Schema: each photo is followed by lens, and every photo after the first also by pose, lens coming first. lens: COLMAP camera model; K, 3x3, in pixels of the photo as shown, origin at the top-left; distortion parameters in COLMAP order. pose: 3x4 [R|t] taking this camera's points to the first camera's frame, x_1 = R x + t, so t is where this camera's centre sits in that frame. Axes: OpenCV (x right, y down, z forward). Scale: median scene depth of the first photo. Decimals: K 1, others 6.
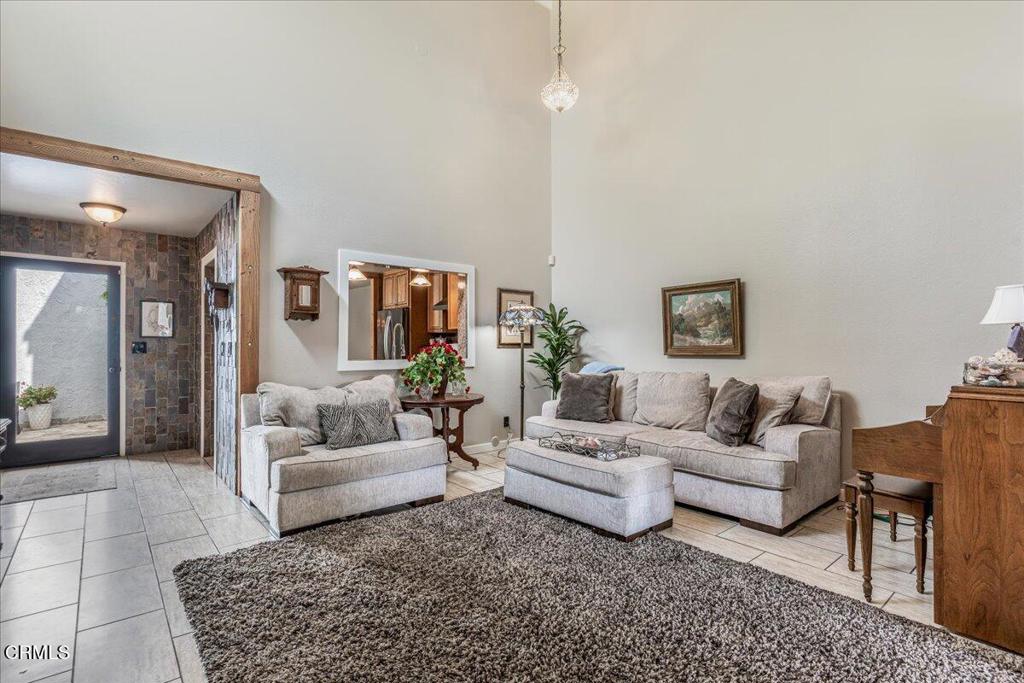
lens RADIAL K [[493.9, 0, 519.6], [0, 493.9, 338.9], [0, 0, 1]] dist [0.000266, 0.000012]
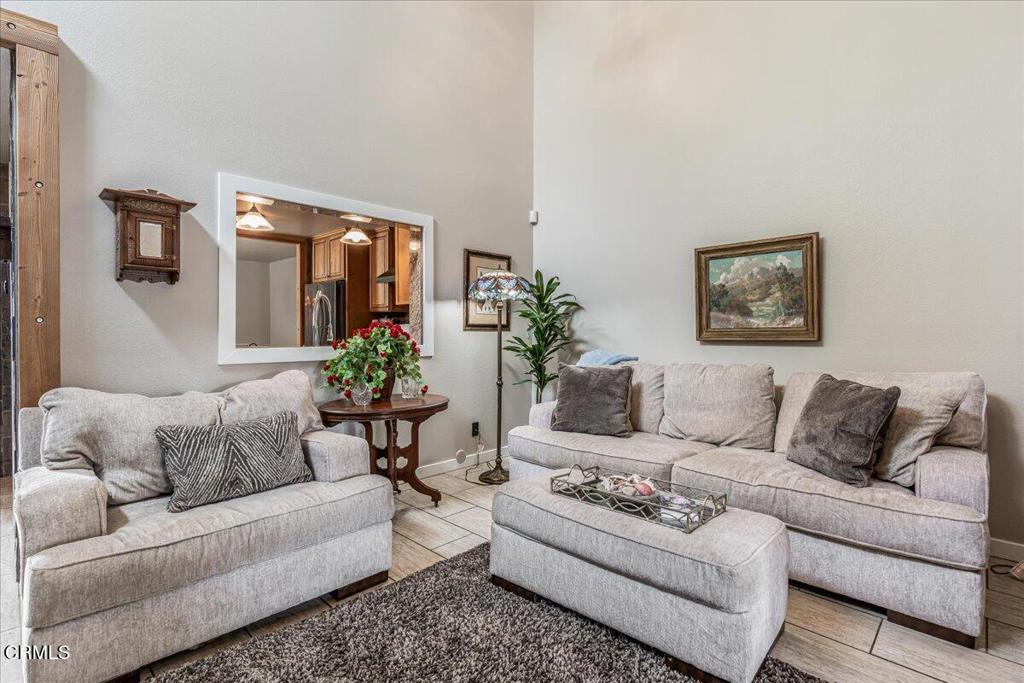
lens RADIAL K [[481.2, 0, 522.9], [0, 481.2, 335.8], [0, 0, 1]] dist [0.001345, 0.000495]
pose [[0.993441, 0.003244, 0.114296, -0.047660], [-0.005860, 0.999728, 0.022557, 0.011587], [-0.114192, -0.023079, 0.993191, 0.331670]]
